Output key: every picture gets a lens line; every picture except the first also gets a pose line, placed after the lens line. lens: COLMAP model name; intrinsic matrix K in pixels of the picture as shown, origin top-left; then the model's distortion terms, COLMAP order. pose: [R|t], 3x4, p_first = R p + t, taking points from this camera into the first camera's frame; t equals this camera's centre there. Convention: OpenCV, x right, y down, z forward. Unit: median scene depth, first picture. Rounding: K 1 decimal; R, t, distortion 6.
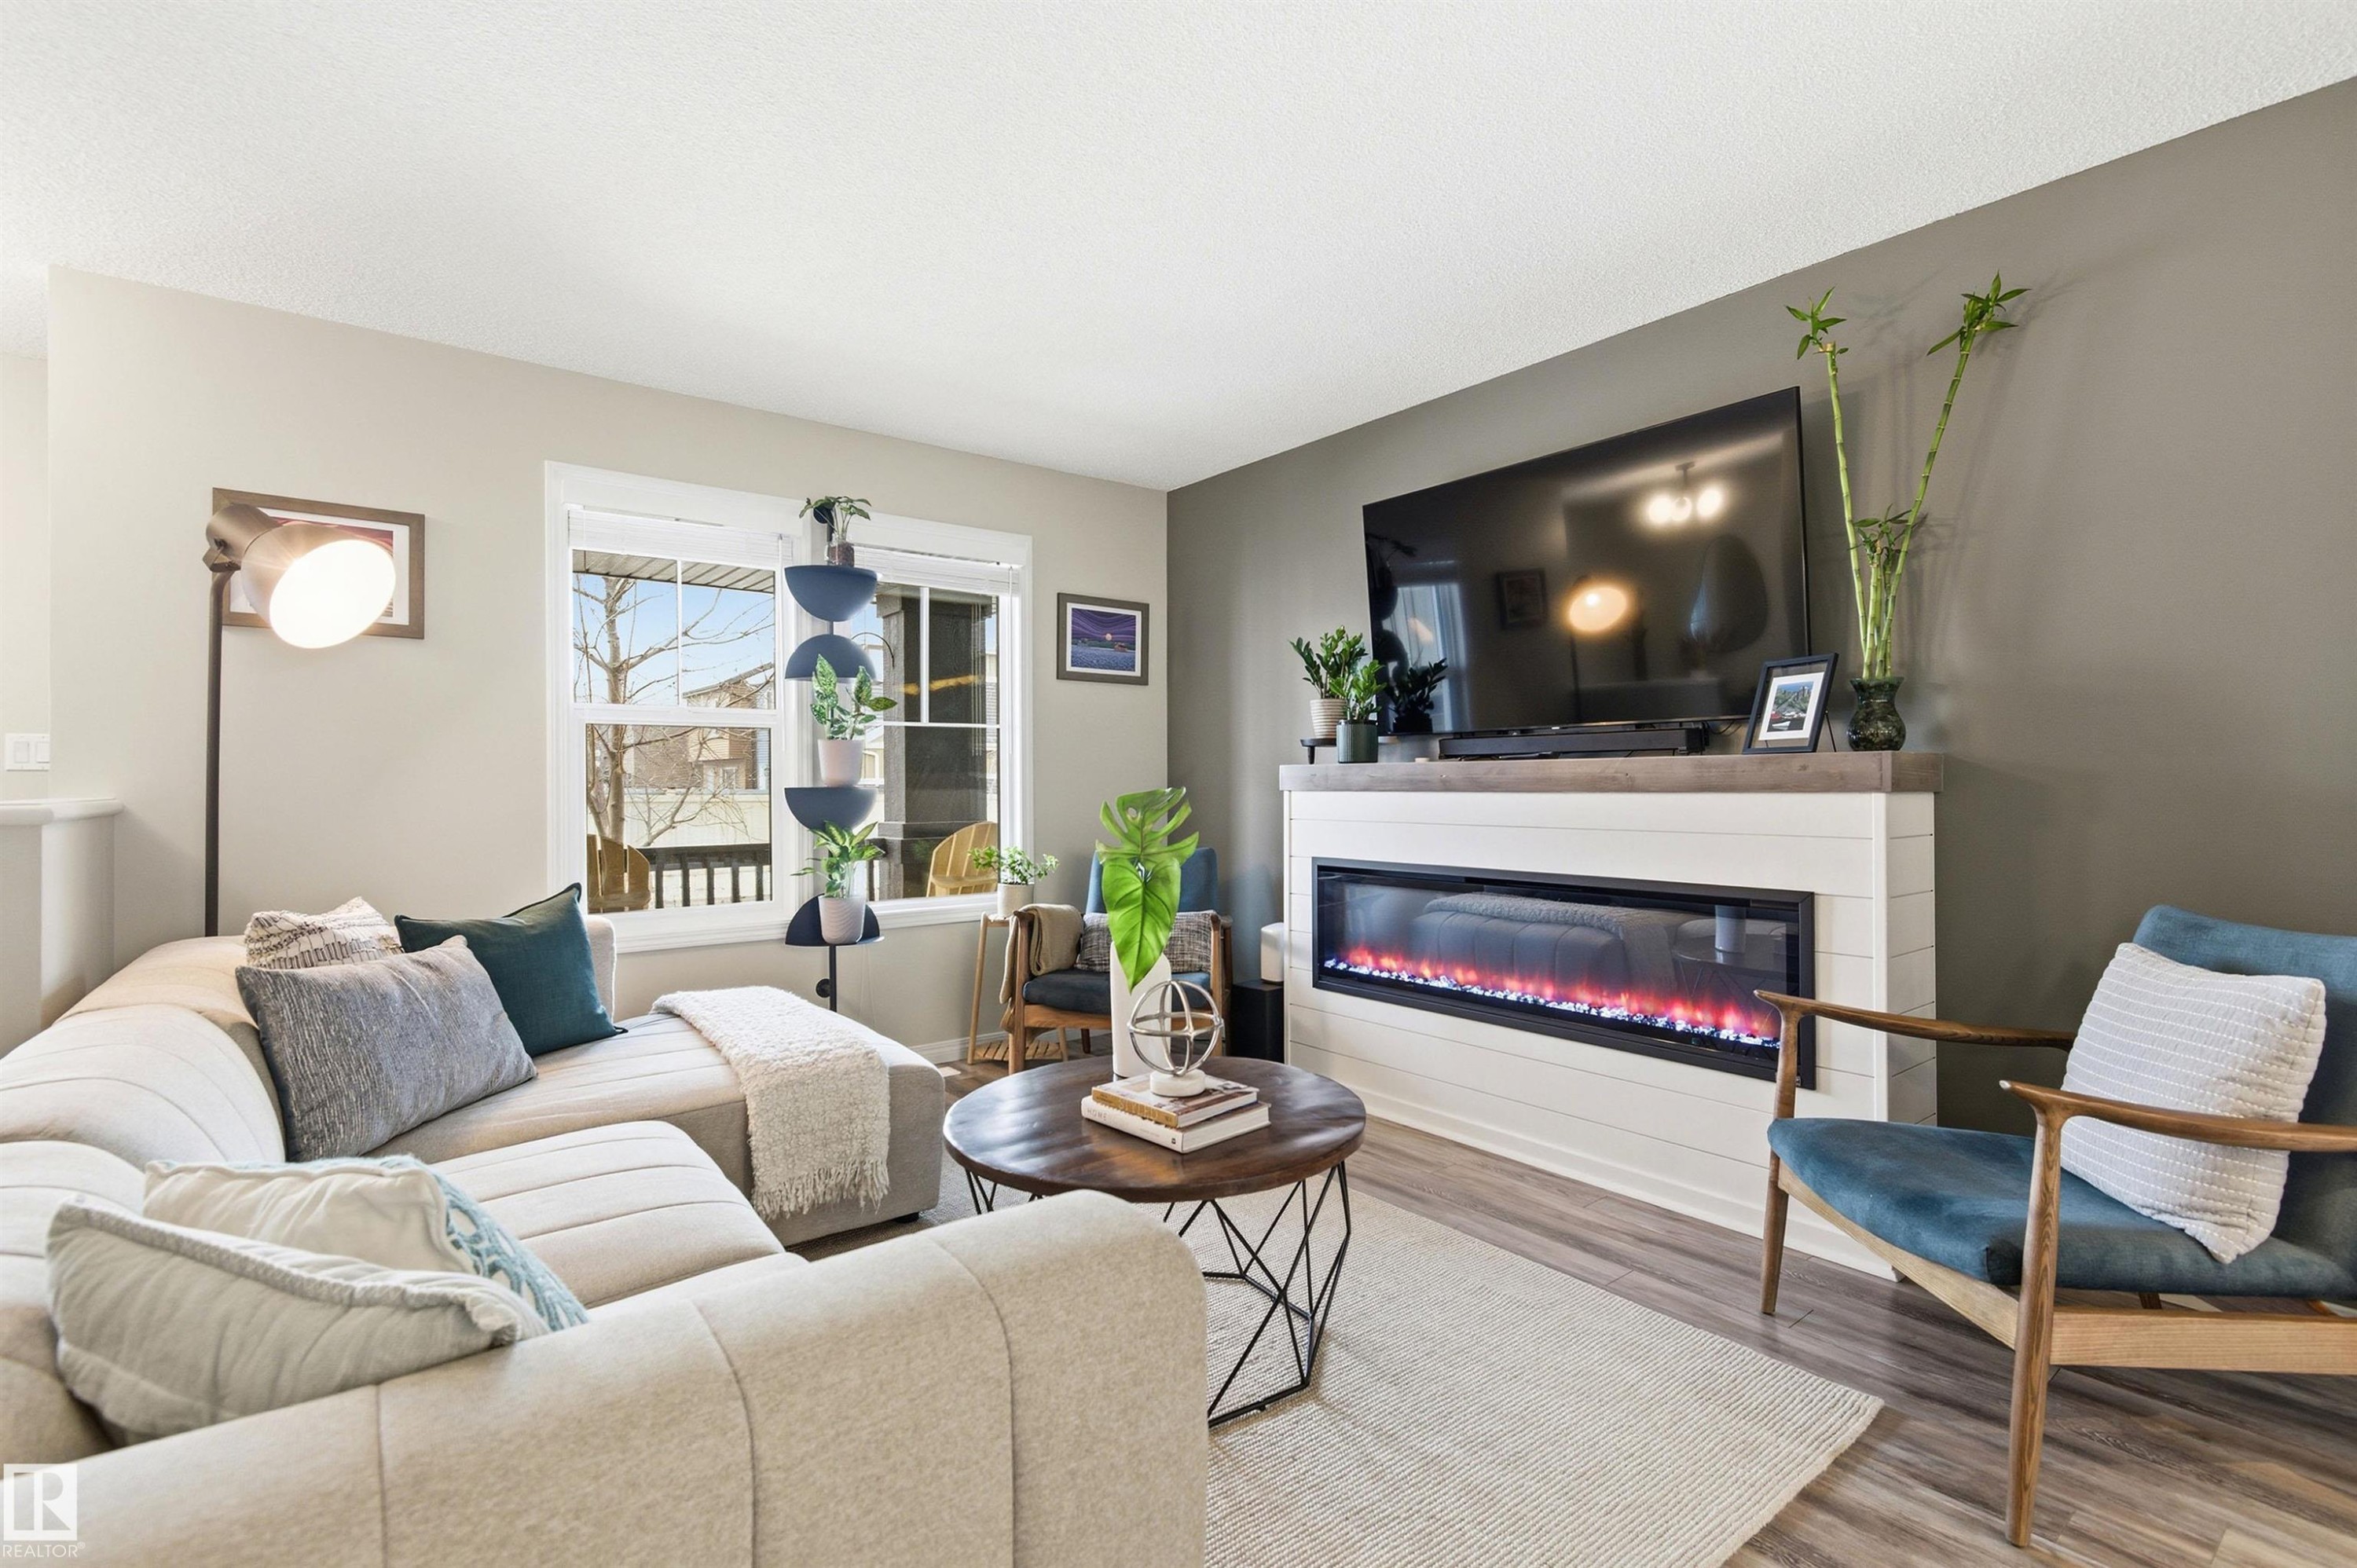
lens RADIAL K [[1086.1, 0, 1189.3], [0, 1086.1, 782.3], [0, 0, 1]] dist [0.001361, -0.000888]
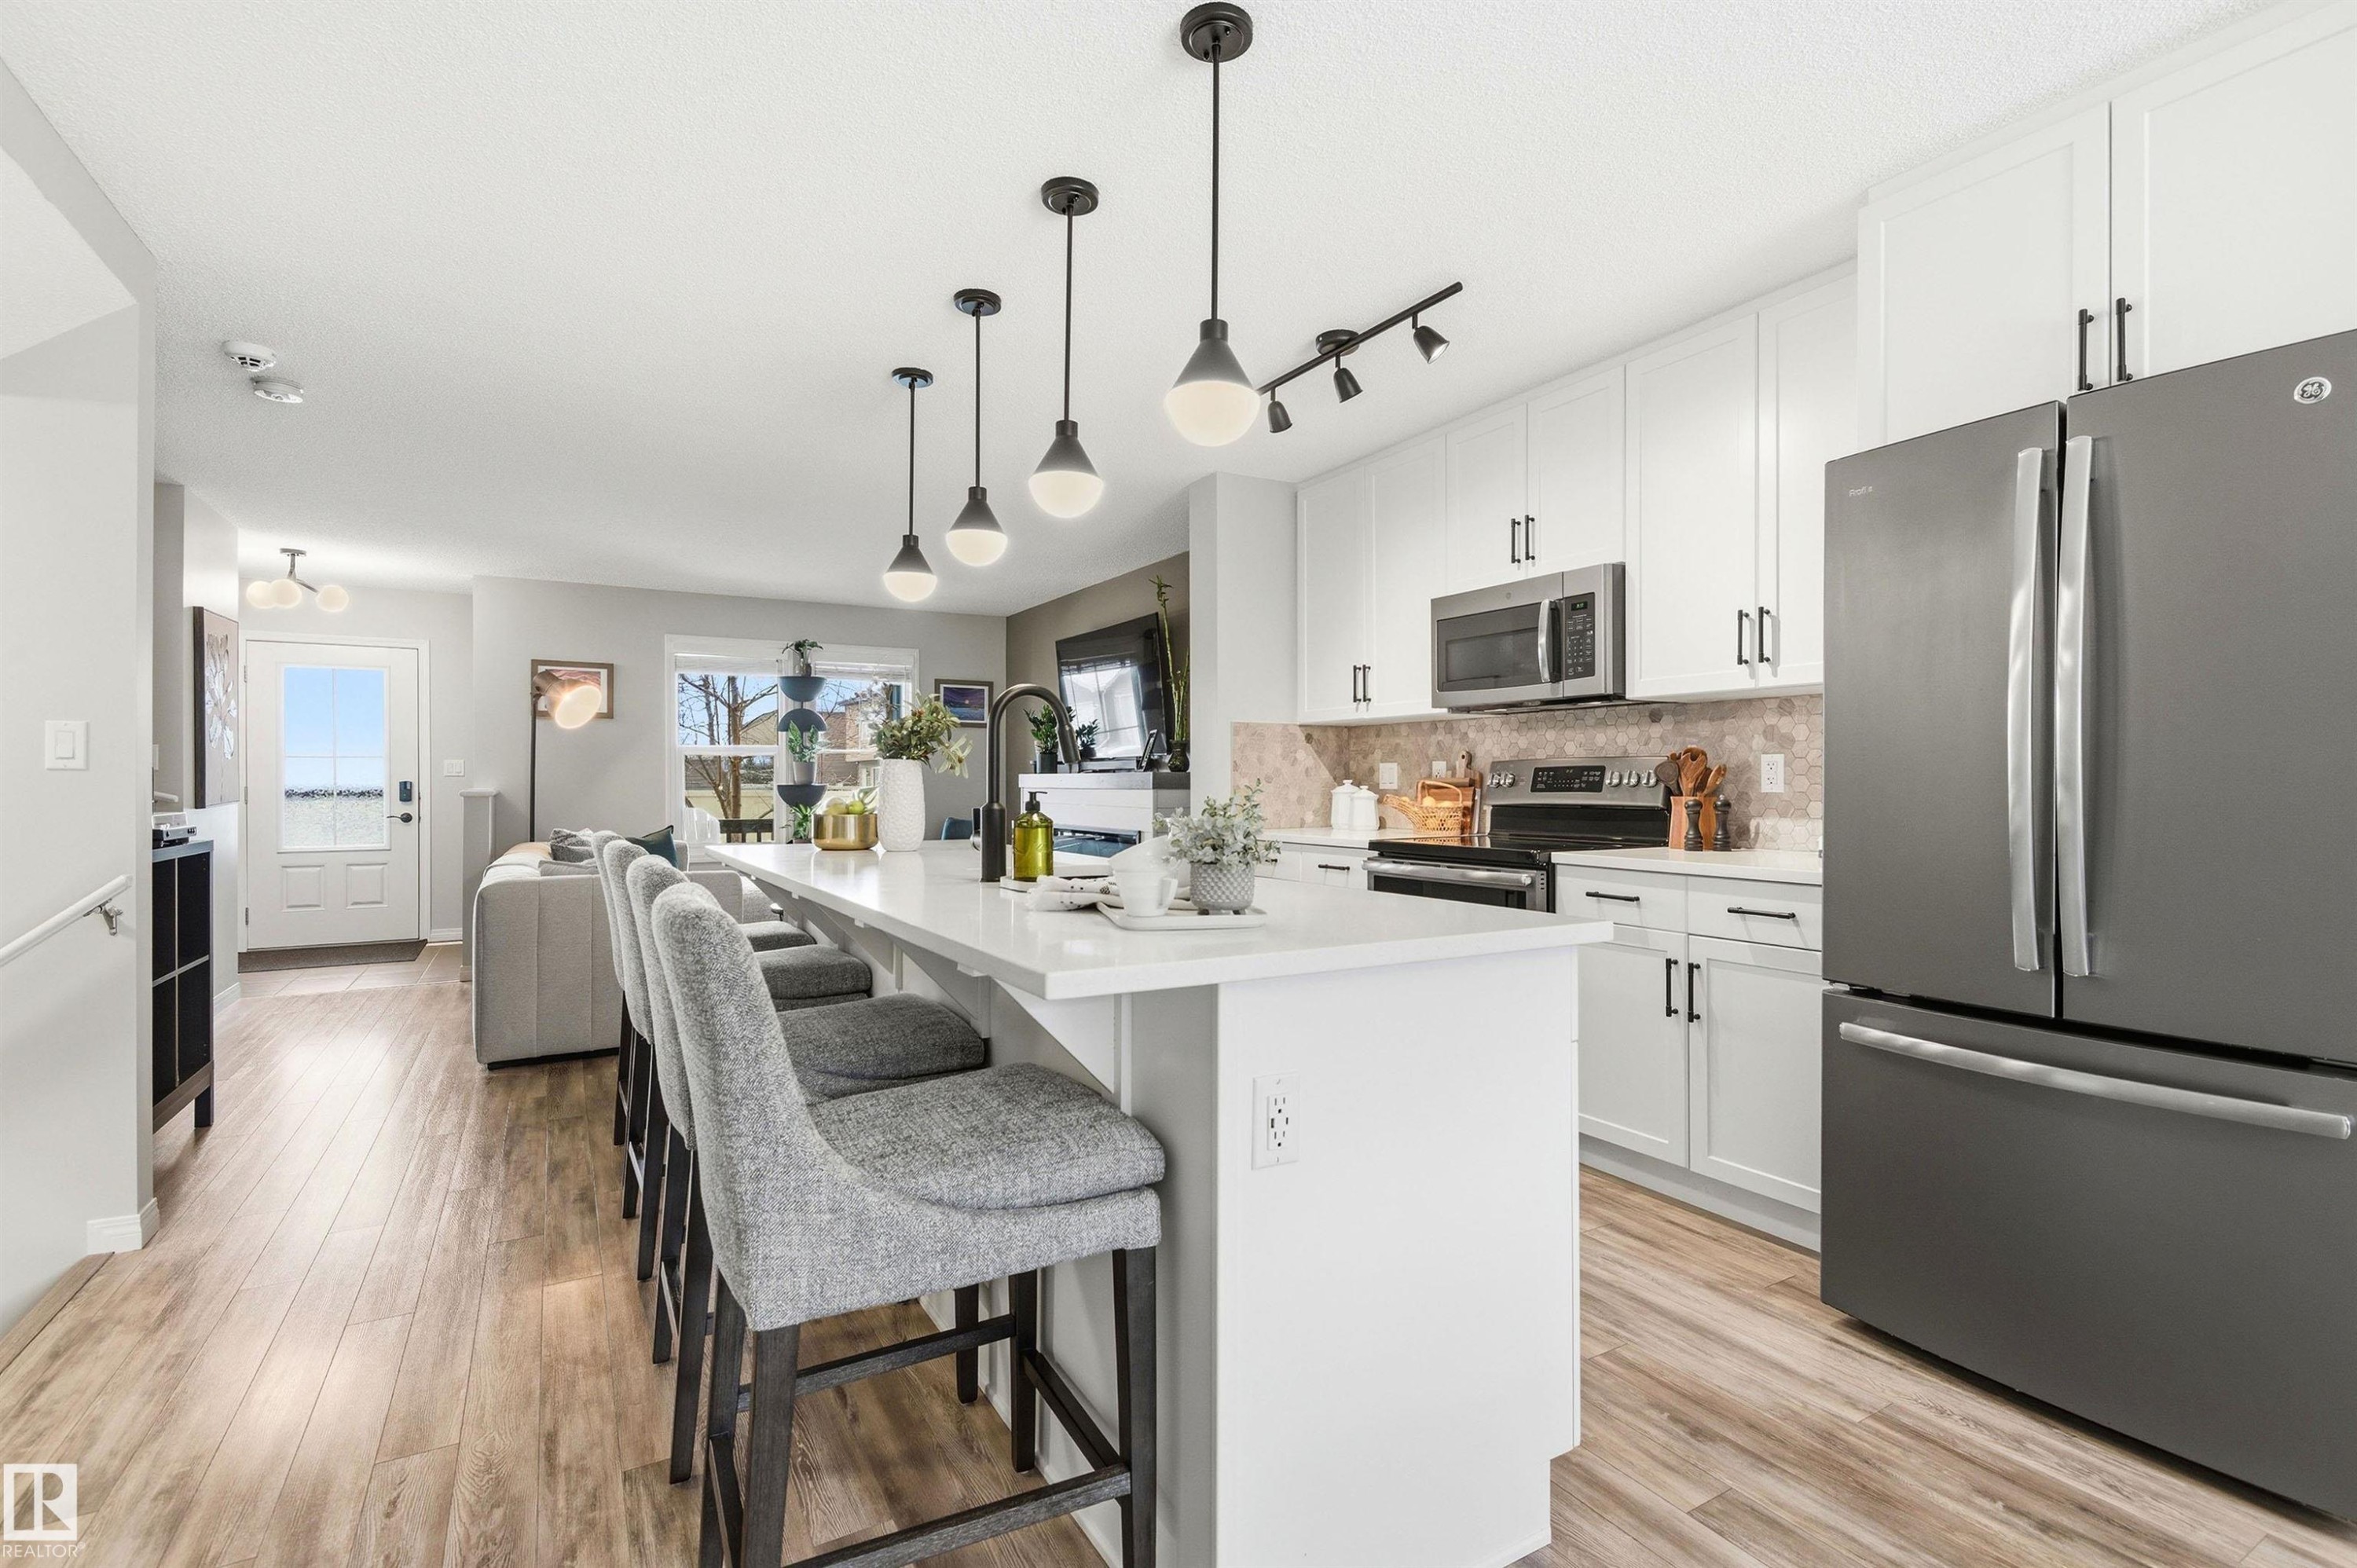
lens RADIAL K [[1080.0, 0, 1190.5], [0, 1080.0, 780.3], [0, 0, 1]] dist [-0.000217, -0.001167]
pose [[0.990386, 0.003257, -0.138290, 0.802459], [-0.003435, 0.999994, -0.001043, -0.005626], [0.138285, 0.001508, 0.990391, -1.067774]]
